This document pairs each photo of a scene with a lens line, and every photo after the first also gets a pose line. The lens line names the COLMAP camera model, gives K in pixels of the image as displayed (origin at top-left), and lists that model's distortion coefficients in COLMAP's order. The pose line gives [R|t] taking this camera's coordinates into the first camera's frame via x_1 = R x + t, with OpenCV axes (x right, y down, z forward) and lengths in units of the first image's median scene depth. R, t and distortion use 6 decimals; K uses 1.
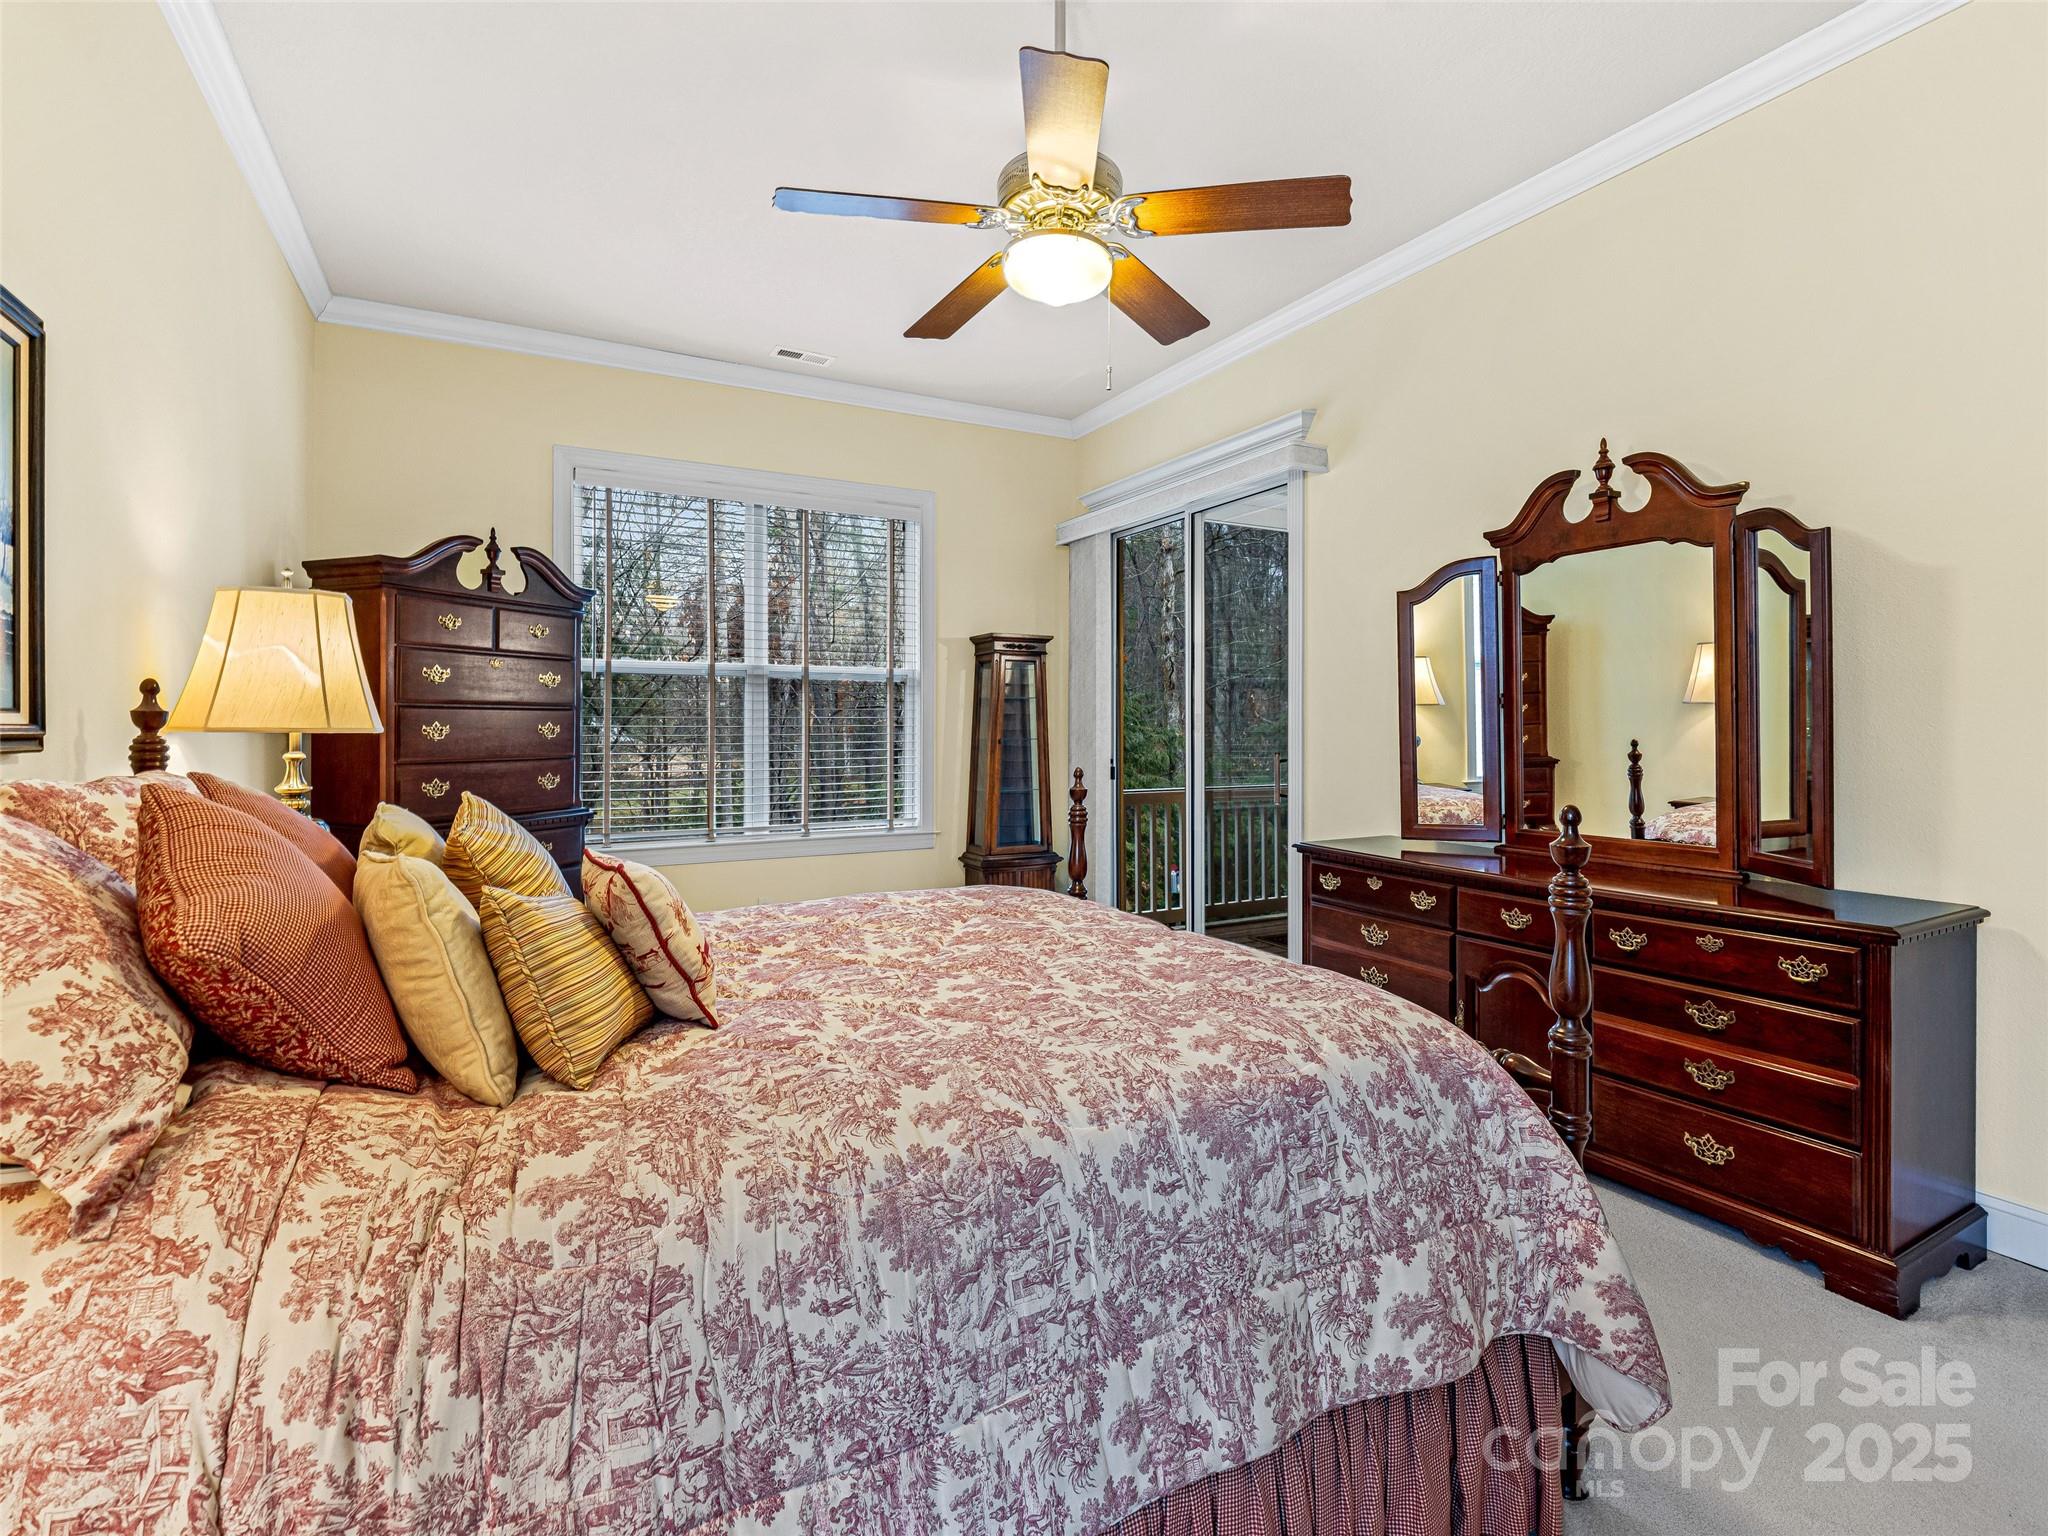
lens RADIAL K [[982.4, 0, 1034.5], [0, 982.4, 730.6], [0, 0, 1]] dist [0.000066, -0.002425]
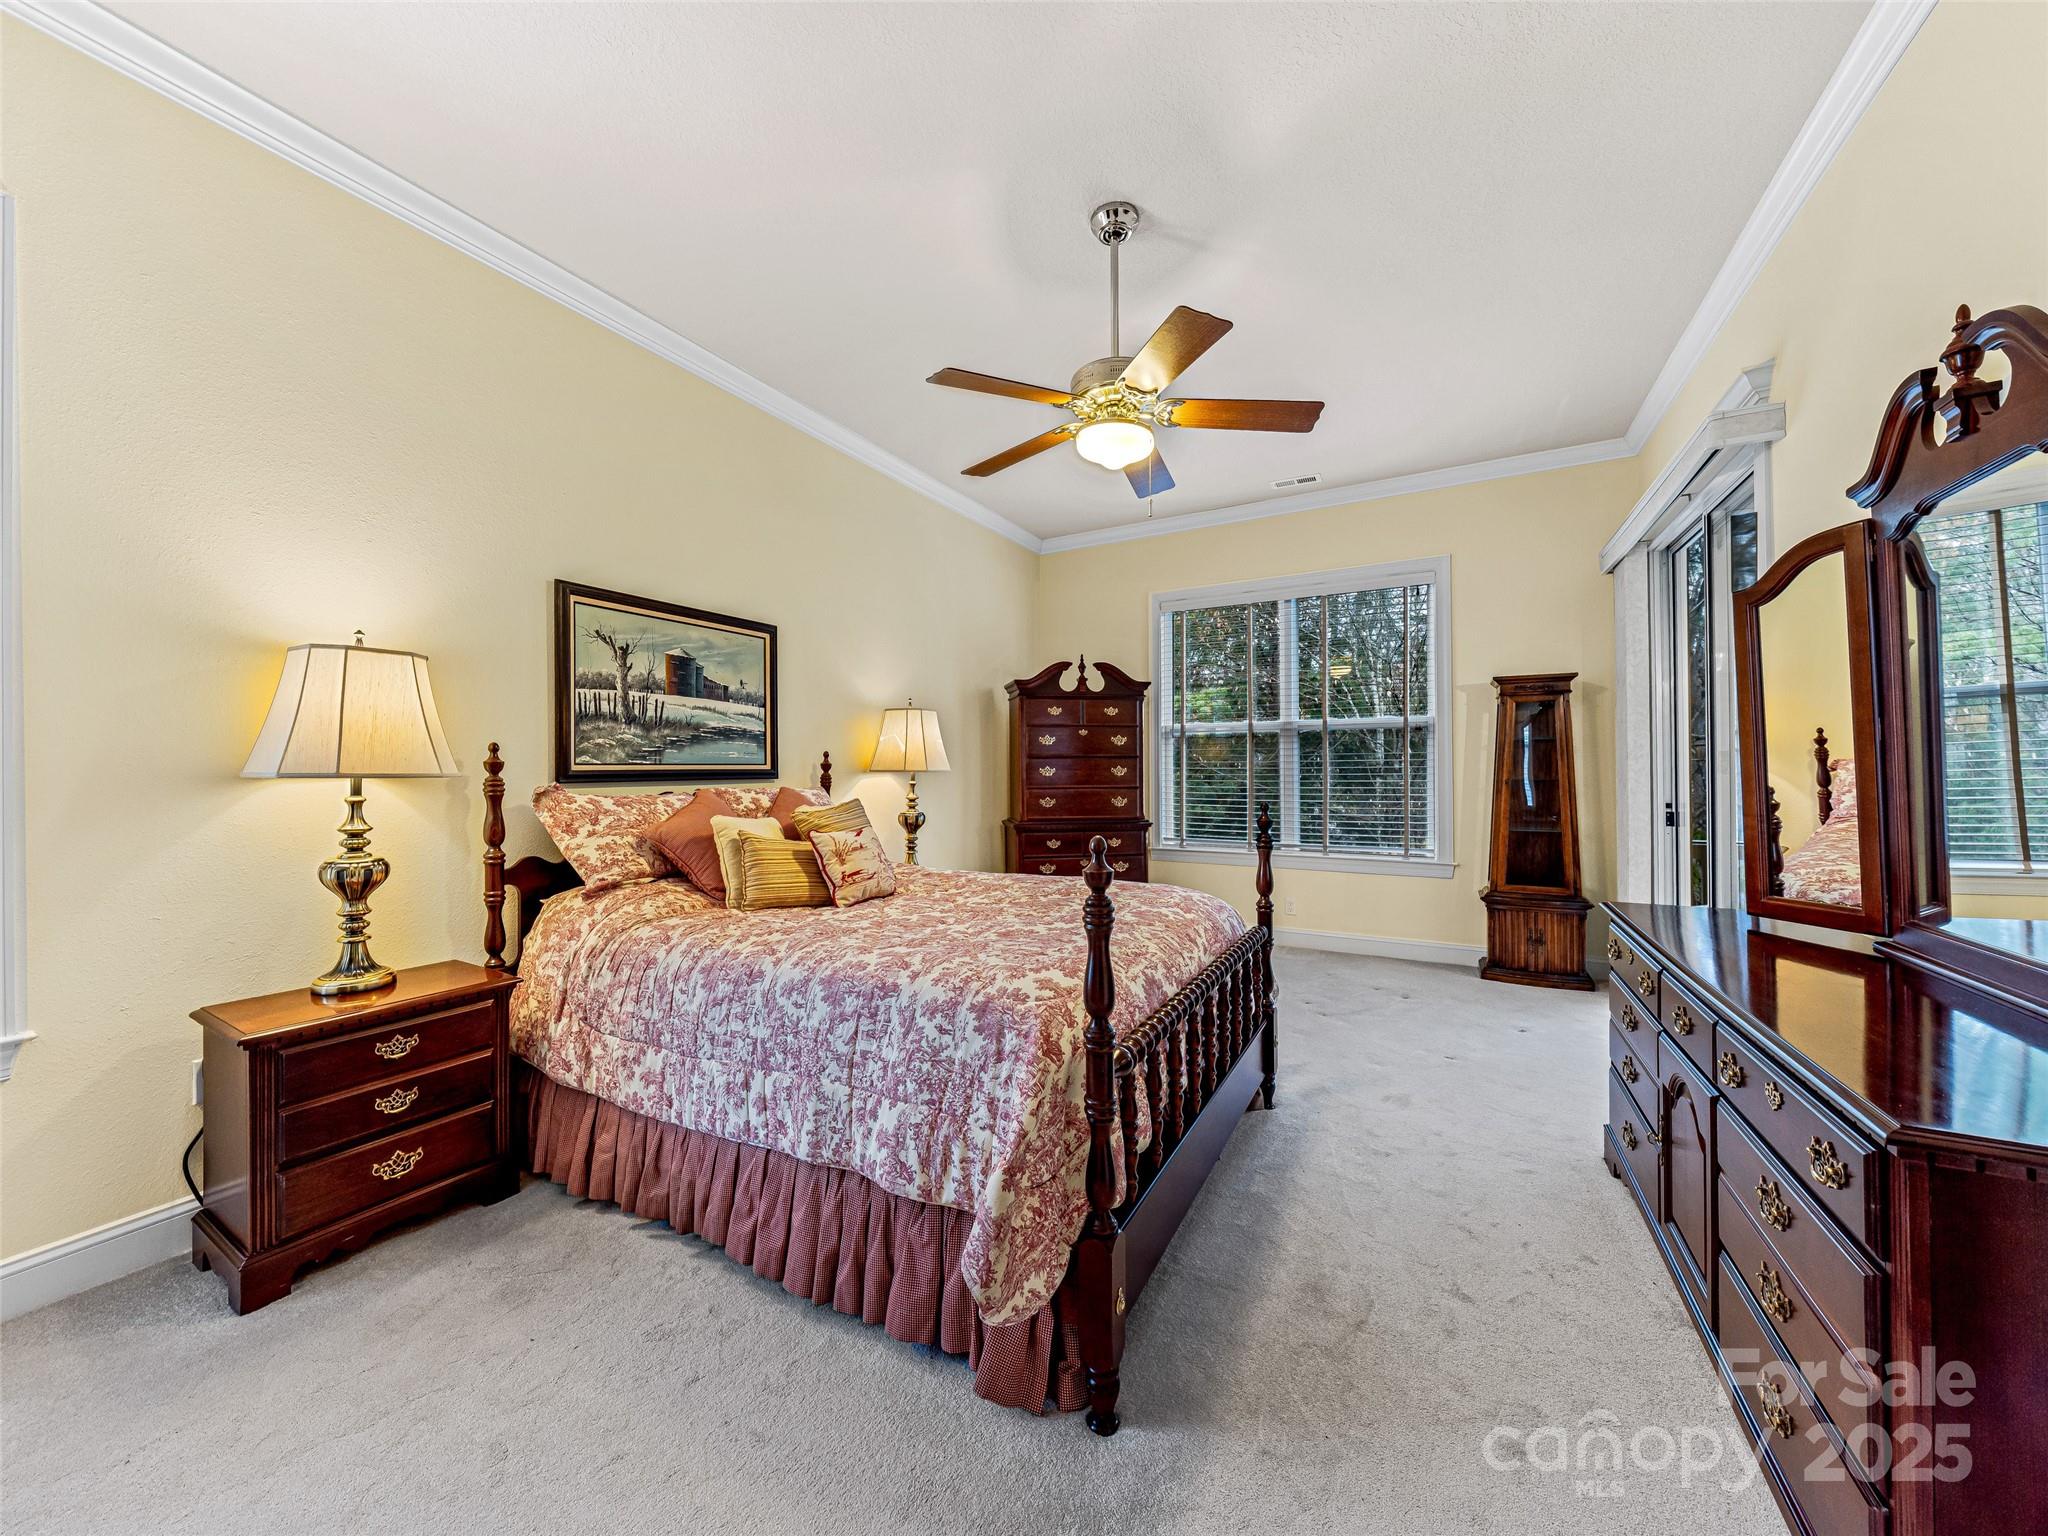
lens RADIAL K [[792.1, 0, 1025.9], [0, 792.1, 763.3], [0, 0, 1]] dist [0.000940, -0.000330]
pose [[0.516328, -0.007571, -0.856357, 1.433458], [-0.000271, 0.999959, -0.009005, -0.002257], [0.856391, 0.004882, 0.516305, 0.474299]]
